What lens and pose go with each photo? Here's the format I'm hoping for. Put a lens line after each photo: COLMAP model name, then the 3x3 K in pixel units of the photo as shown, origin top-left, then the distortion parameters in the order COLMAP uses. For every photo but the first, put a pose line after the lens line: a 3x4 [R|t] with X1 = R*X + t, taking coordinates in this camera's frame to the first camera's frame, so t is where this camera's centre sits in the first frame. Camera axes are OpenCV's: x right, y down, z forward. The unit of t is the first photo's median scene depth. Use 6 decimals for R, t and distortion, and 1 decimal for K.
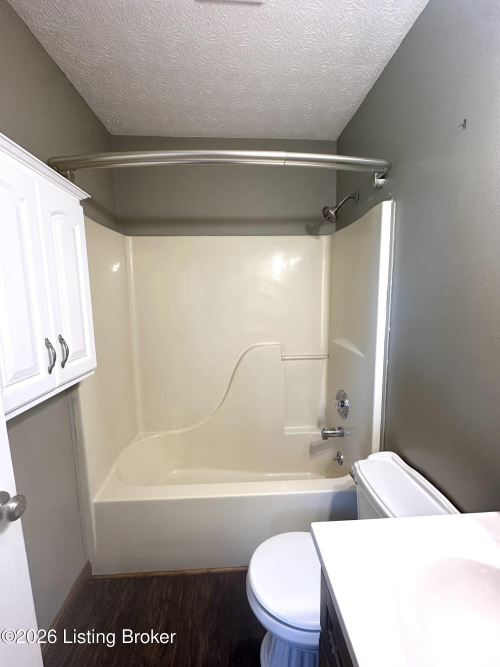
lens RADIAL K [[284.1, 0, 249.1], [0, 284.1, 332.3], [0, 0, 1]] dist [-0.004473, 0.000641]
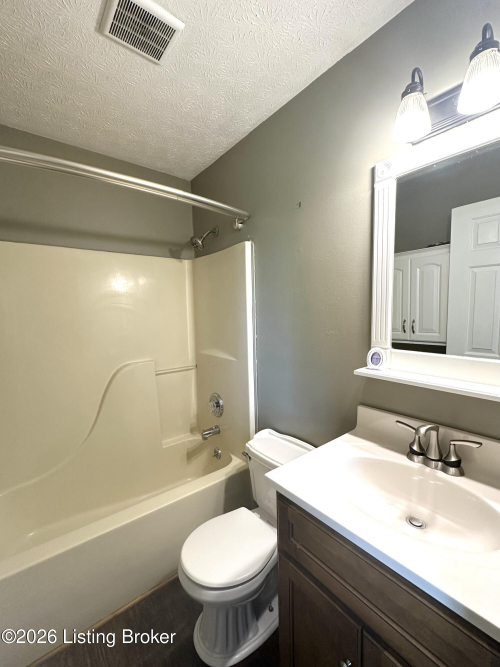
lens RADIAL K [[284.1, 0, 250.3], [0, 284.1, 331.4], [0, 0, 1]] dist [-0.004473, 0.000641]
pose [[0.813946, -0.044257, 0.579252, -0.206770], [0.085548, 0.995355, -0.044161, 0.016060], [-0.574607, 0.085499, 0.813951, -0.046029]]
